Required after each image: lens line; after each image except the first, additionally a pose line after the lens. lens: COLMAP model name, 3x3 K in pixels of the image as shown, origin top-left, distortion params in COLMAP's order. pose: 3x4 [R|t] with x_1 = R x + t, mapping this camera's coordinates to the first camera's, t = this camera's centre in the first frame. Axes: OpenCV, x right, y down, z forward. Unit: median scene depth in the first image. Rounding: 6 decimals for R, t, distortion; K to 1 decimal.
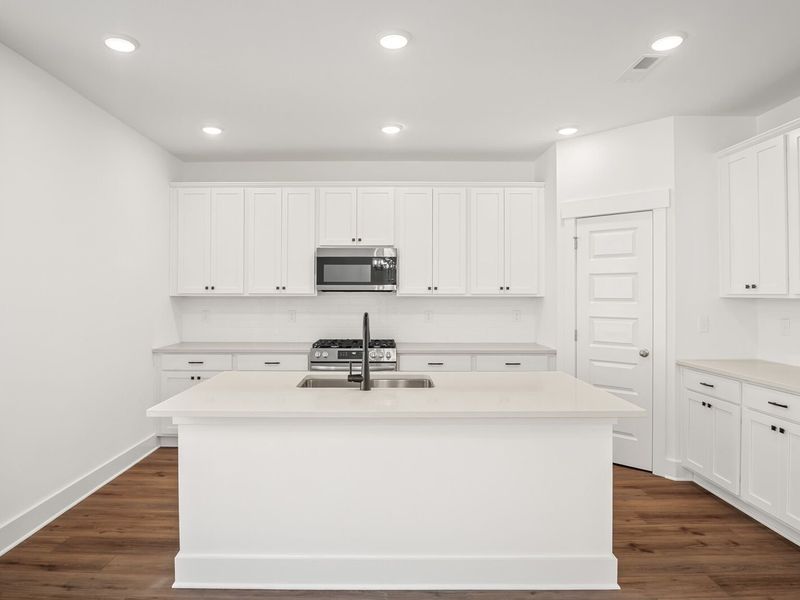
lens RADIAL K [[477.6, 0, 385.8], [0, 477.6, 292.2], [0, 0, 1]] dist [-0.036556, 0.001763]
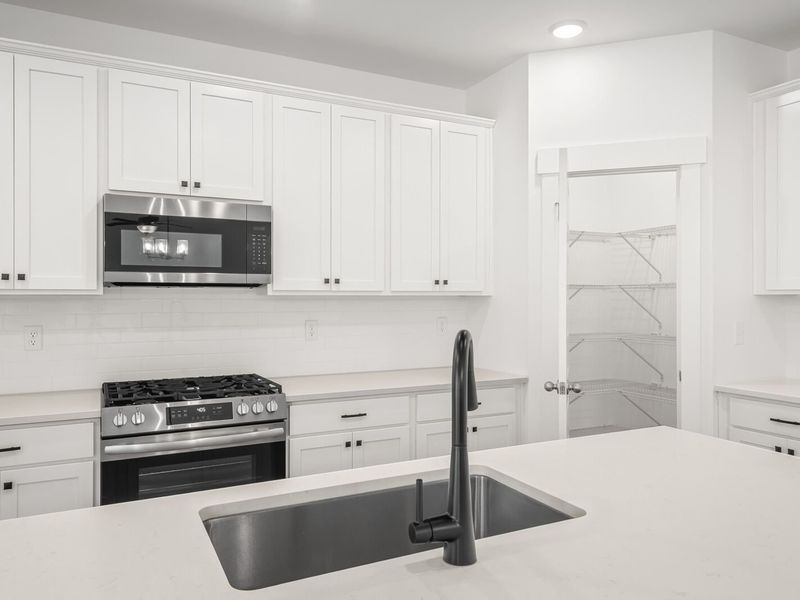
lens RADIAL K [[580.4, 0, 398.8], [0, 580.4, 298.4], [0, 0, 1]] dist [0.007254, 0.001534]
pose [[0.894183, -0.003335, 0.447689, -0.155788], [0.000650, 0.999981, 0.006150, 0.009305], [-0.447701, -0.005208, 0.894168, 0.383370]]
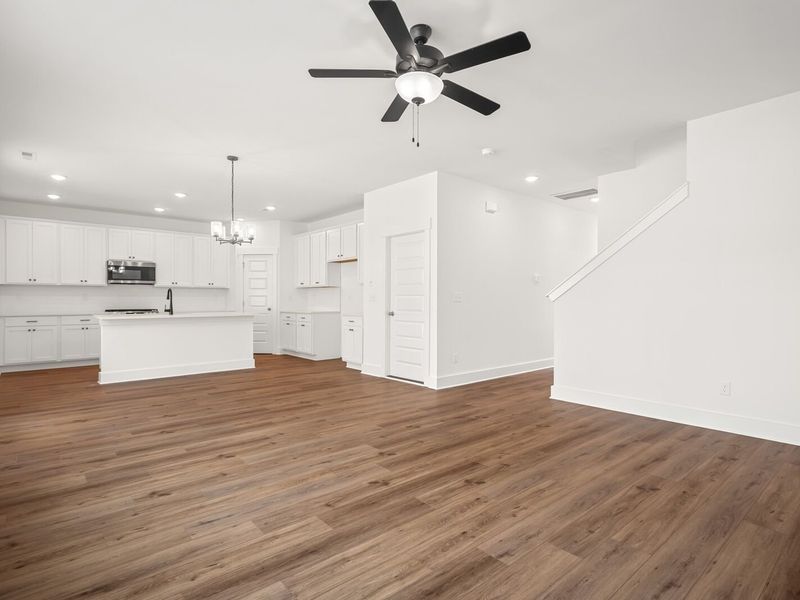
lens RADIAL K [[426.5, 0, 390.5], [0, 426.5, 299.3], [0, 0, 1]] dist [0.002845, 0.000281]
pose [[0.764407, -0.001702, 0.644732, -0.417409], [-0.001513, 0.999989, 0.004434, 0.057723], [-0.644733, -0.004365, 0.764396, -1.117565]]
